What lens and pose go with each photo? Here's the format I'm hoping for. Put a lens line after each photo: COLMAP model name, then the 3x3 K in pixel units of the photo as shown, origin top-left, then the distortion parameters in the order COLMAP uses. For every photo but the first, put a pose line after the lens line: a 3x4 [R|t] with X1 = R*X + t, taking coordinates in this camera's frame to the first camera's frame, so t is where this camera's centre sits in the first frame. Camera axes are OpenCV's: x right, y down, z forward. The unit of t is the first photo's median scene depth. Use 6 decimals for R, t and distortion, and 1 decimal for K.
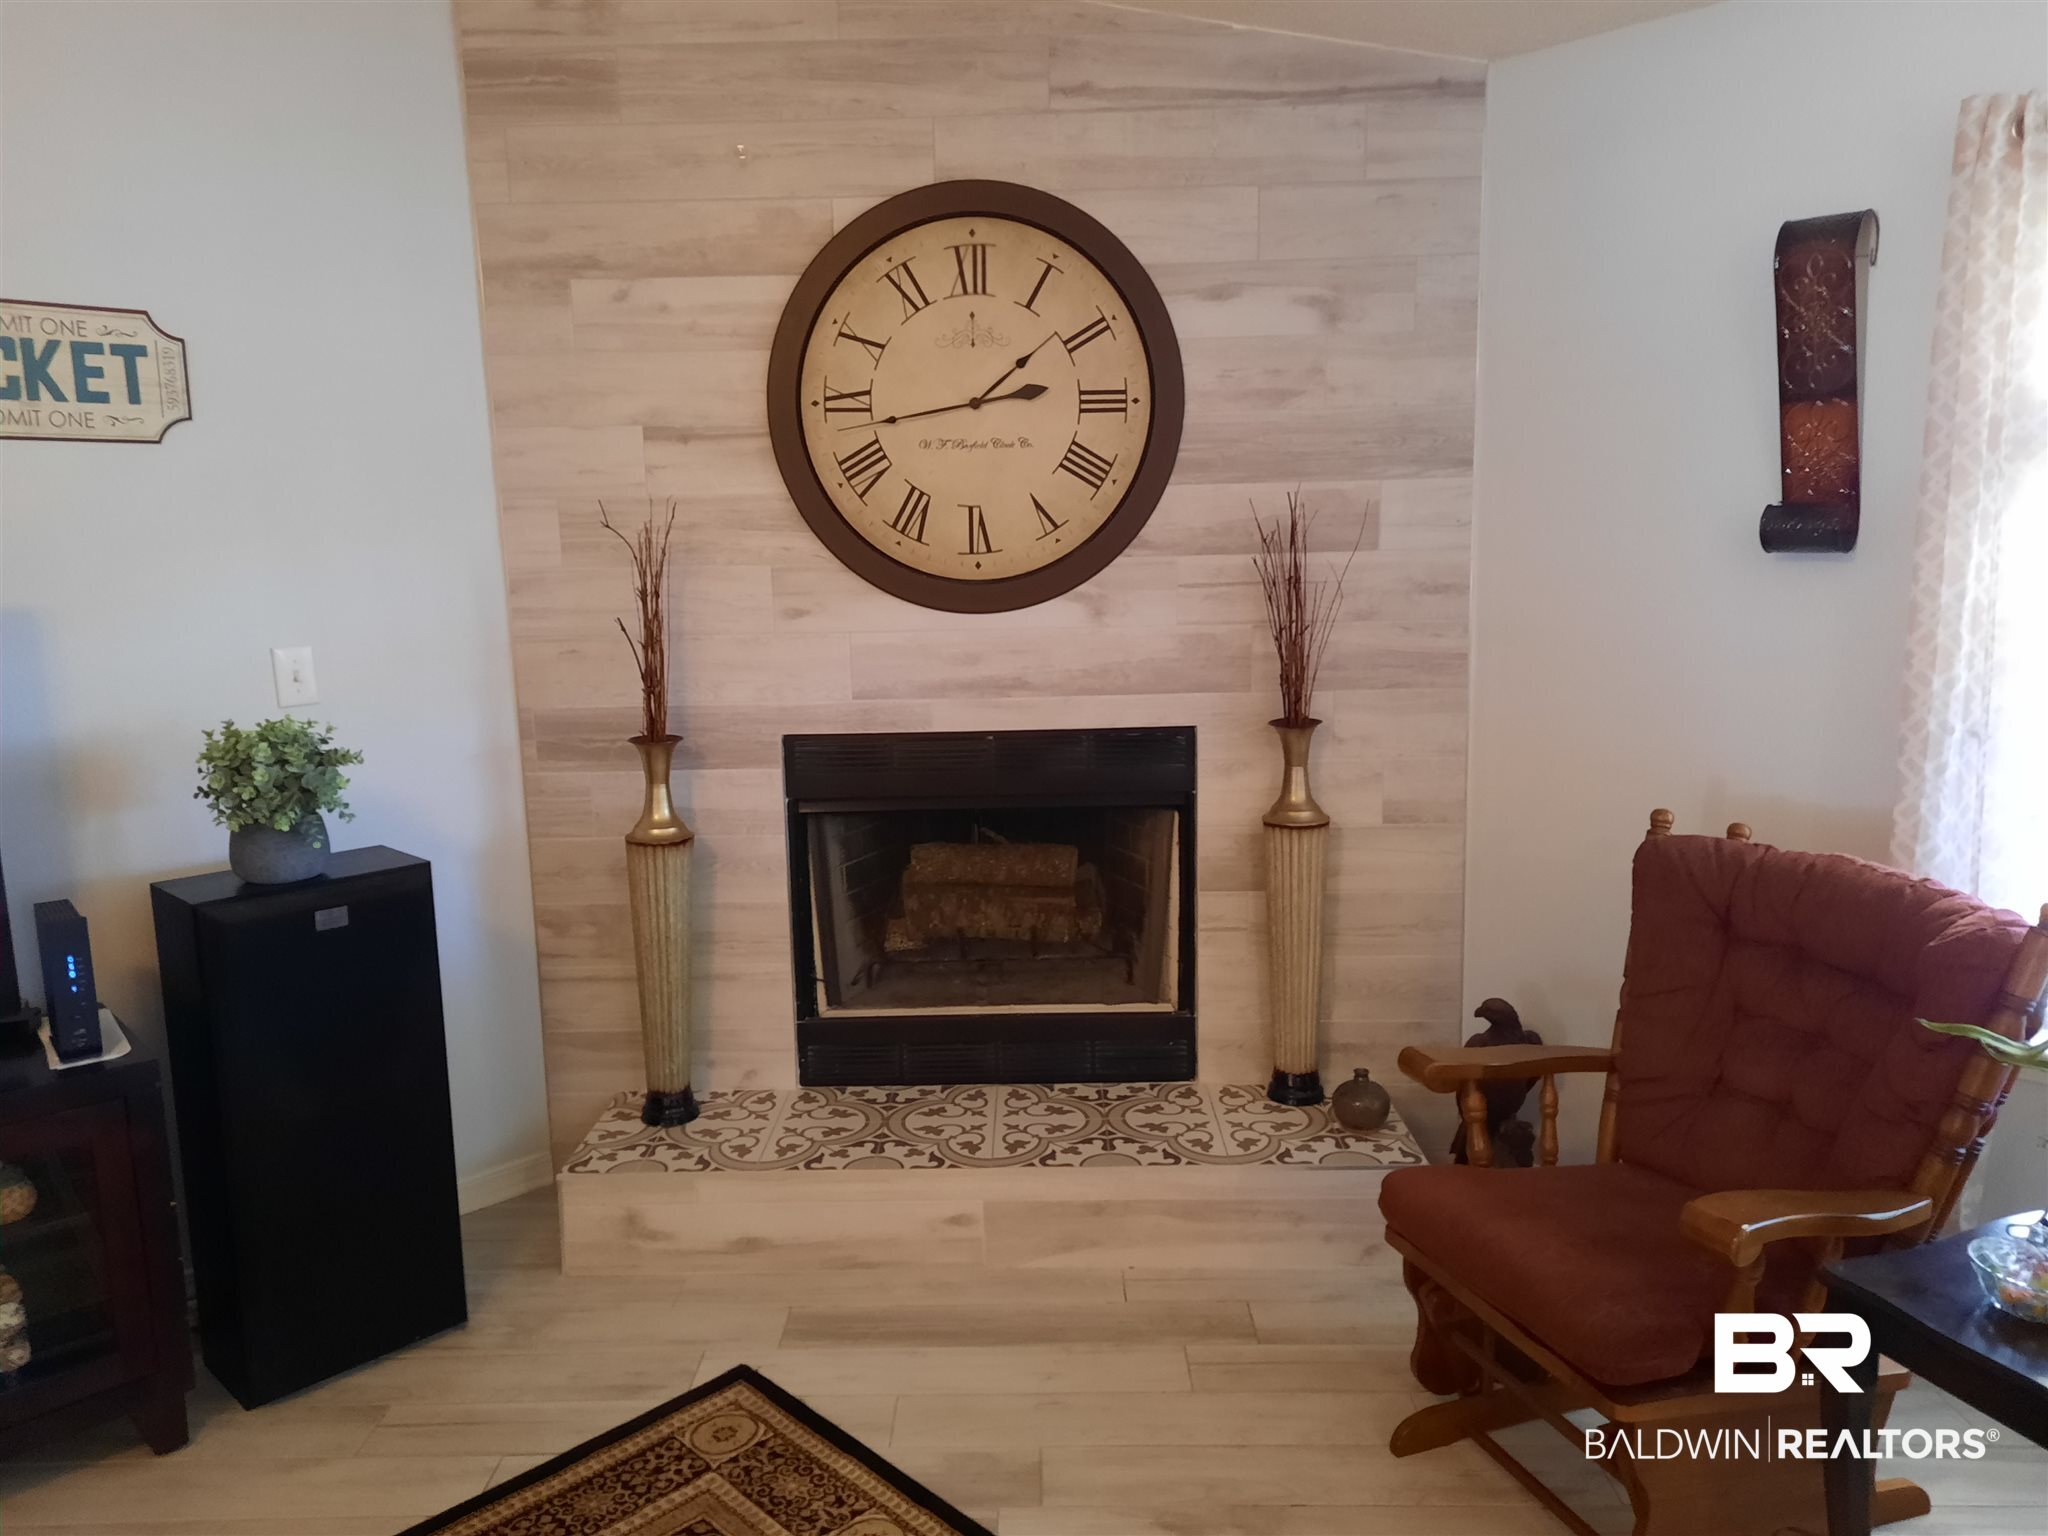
lens RADIAL K [[1487.2, 0, 1014.8], [0, 1487.2, 765.4], [0, 0, 1]] dist [0.058181, -0.054244]
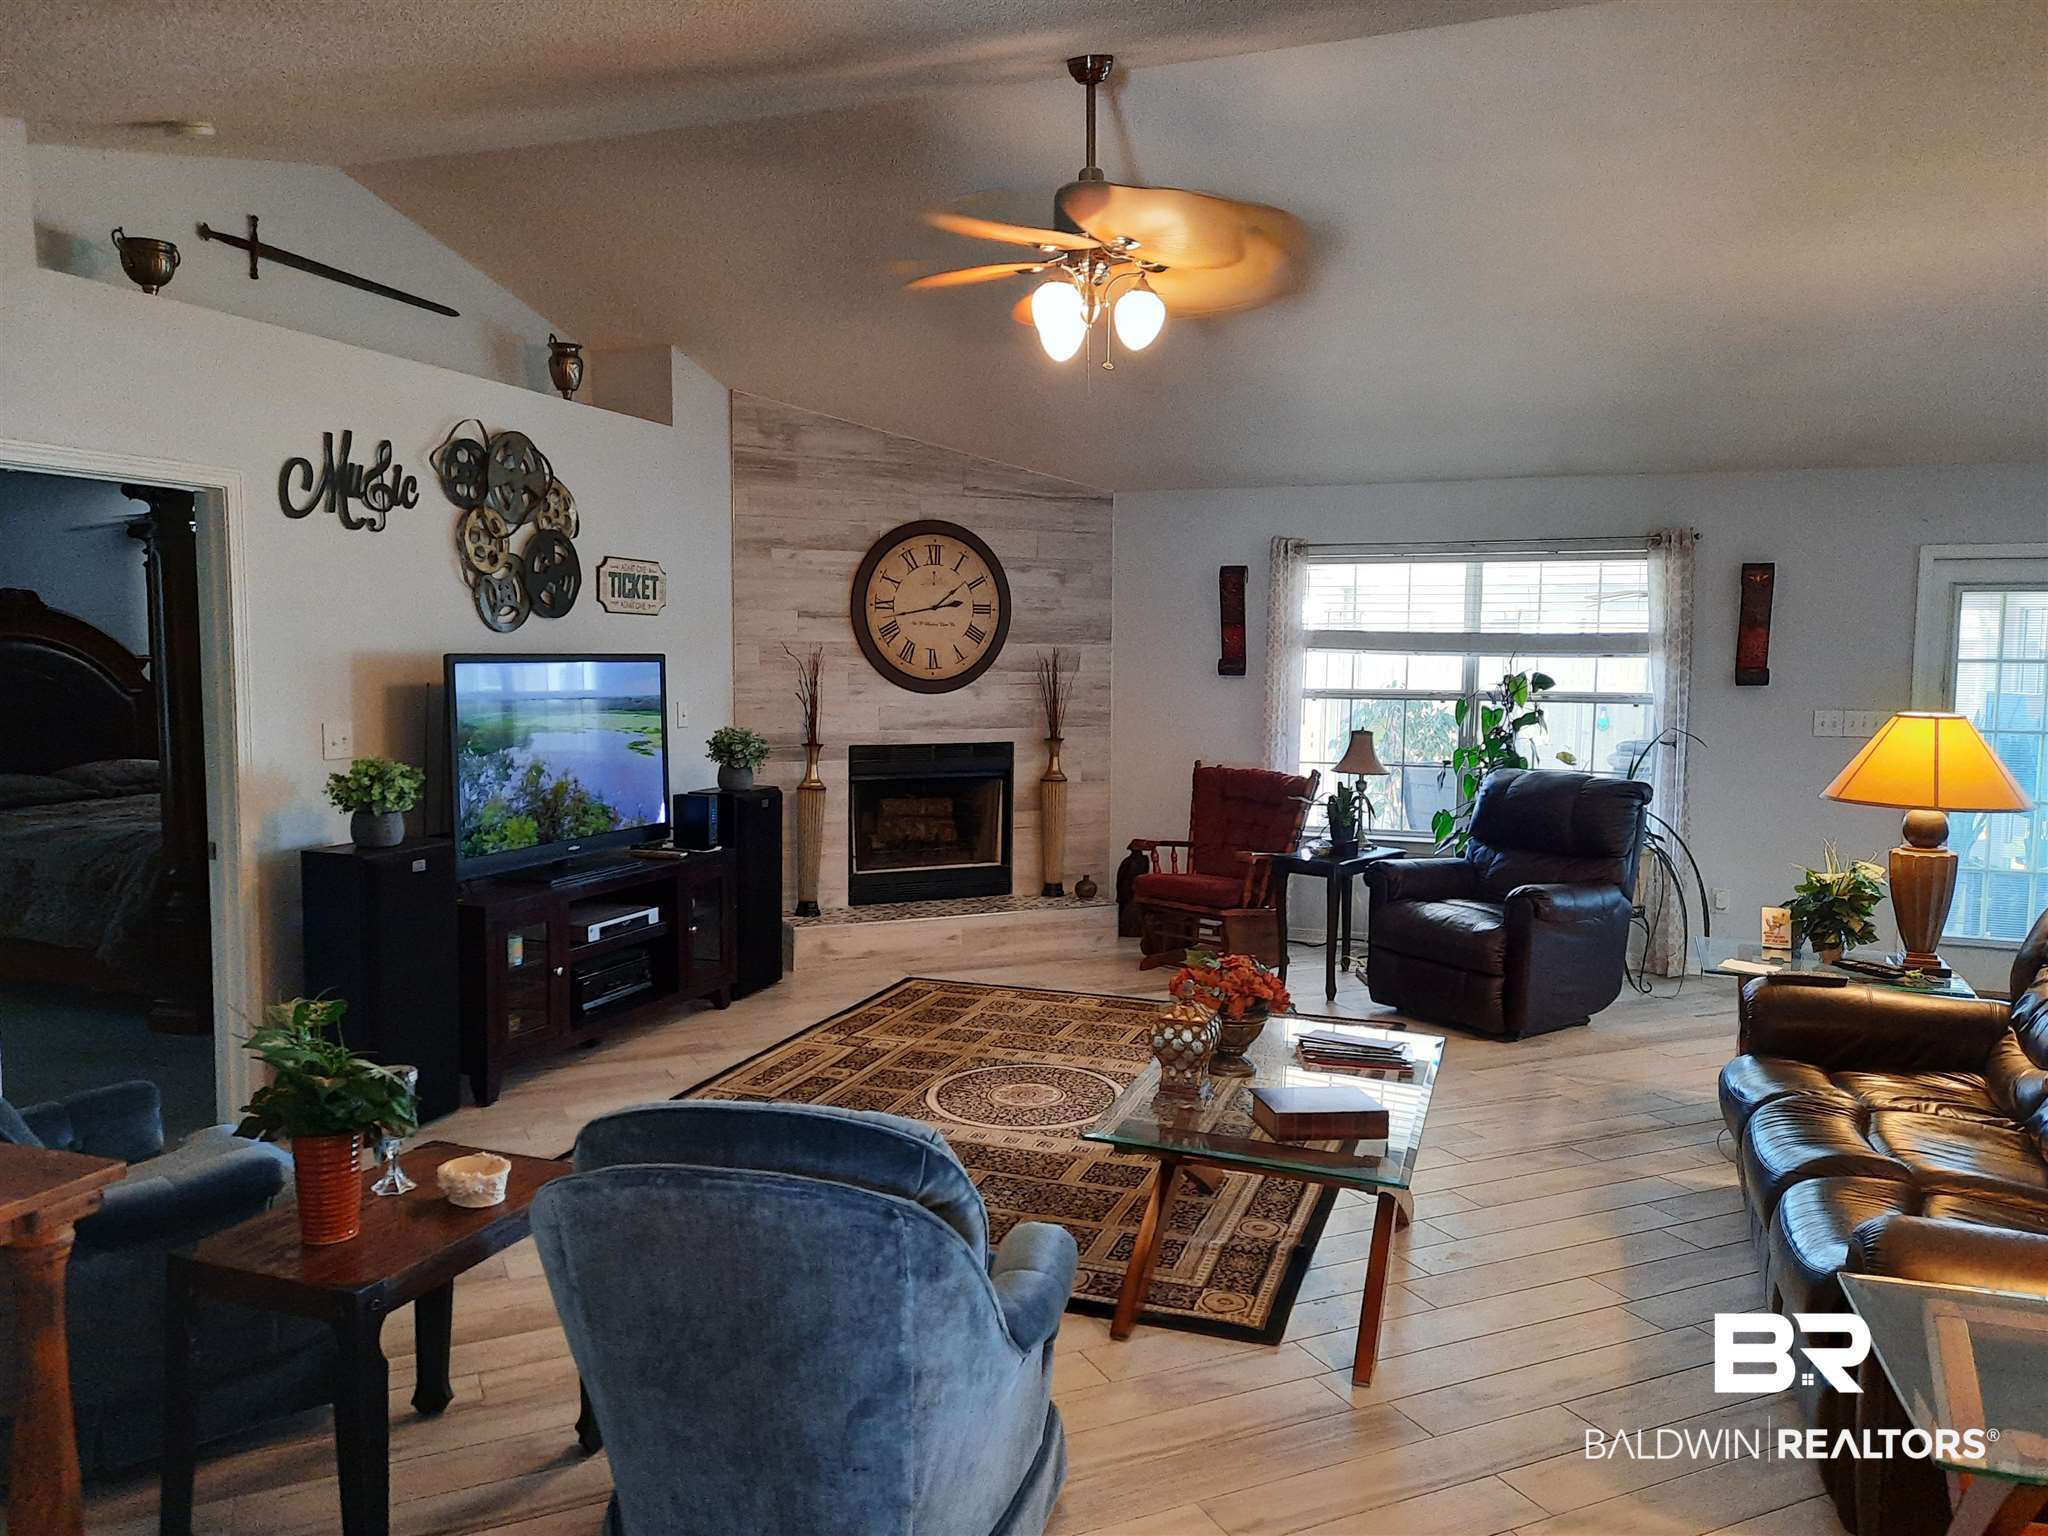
lens RADIAL K [[1487.2, 0, 1026.3], [0, 1487.2, 773.4], [0, 0, 1]] dist [0.058181, -0.054244]
pose [[0.895494, -0.006466, 0.445027, -0.972550], [0.043087, 0.996457, -0.072225, 0.208108], [-0.442983, 0.083852, 0.892600, -1.208673]]
